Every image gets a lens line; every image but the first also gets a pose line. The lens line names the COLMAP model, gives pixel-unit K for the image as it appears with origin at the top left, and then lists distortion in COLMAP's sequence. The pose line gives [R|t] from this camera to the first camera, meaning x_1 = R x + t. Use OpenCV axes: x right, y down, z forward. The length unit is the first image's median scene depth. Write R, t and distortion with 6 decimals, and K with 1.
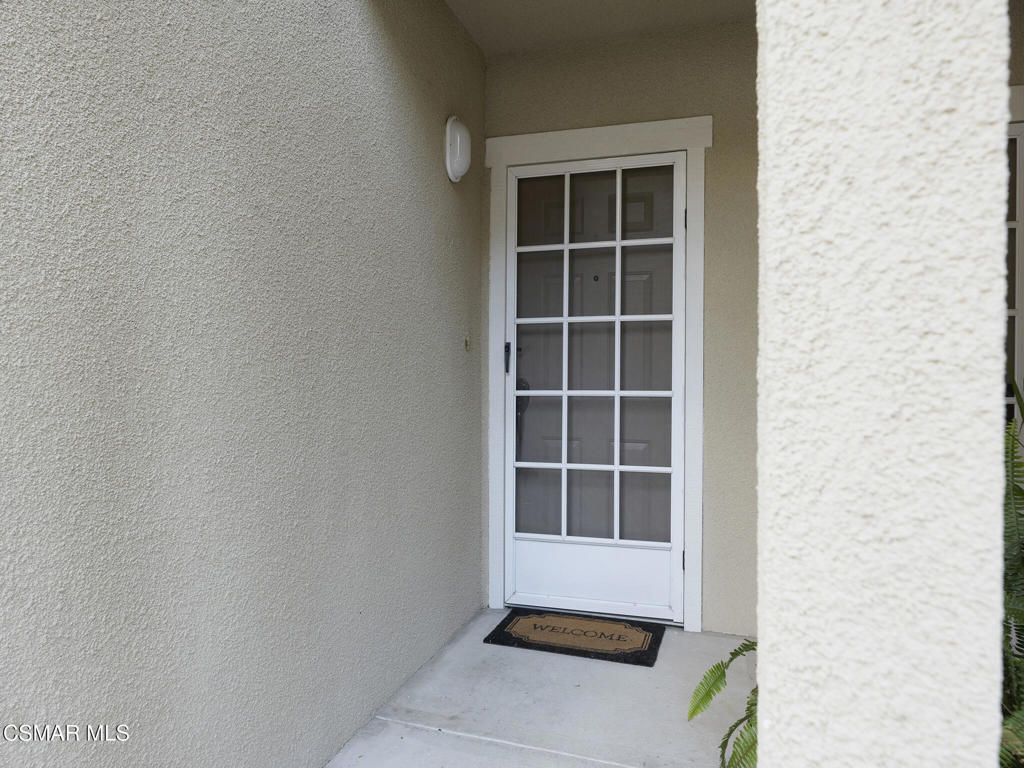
lens RADIAL K [[711.9, 0, 512.0], [0, 711.9, 384.0], [0, 0, 1]] dist [-0.003038, -0.000464]
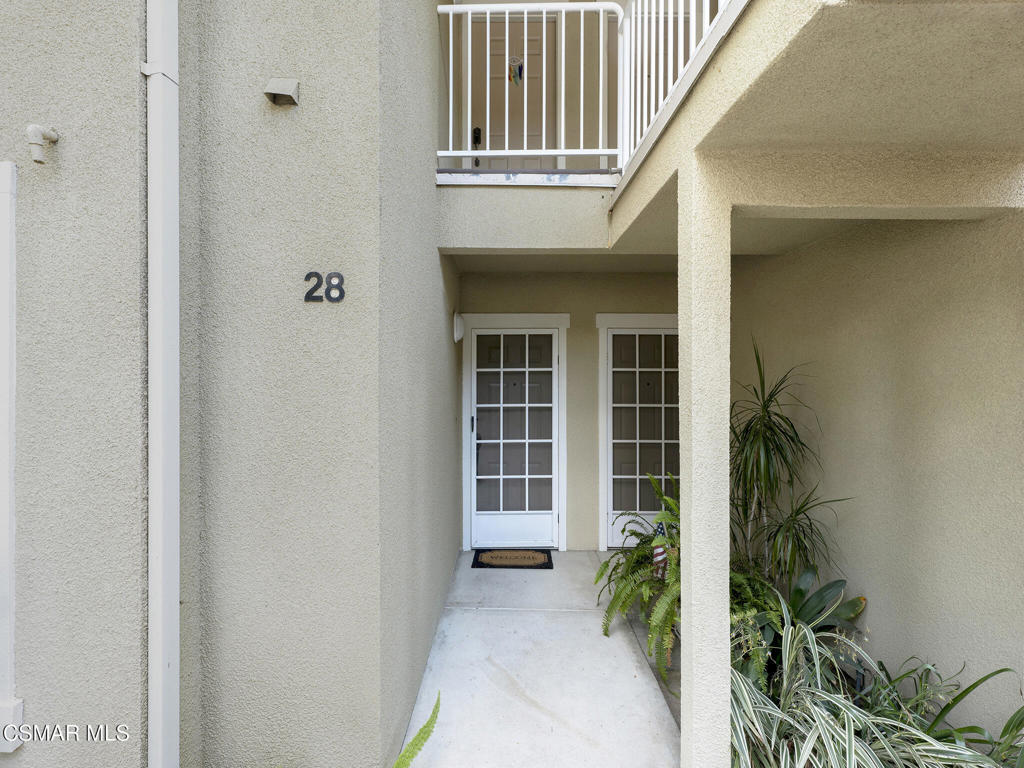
lens RADIAL K [[487.0, 0, 512.0], [0, 487.0, 384.0], [0, 0, 1]] dist [0.000368, 0.000000]
pose [[0.948957, -0.005487, 0.315359, -0.343784], [0.008166, 0.999941, -0.007175, -0.144189], [-0.315301, 0.009384, 0.948945, -0.345386]]
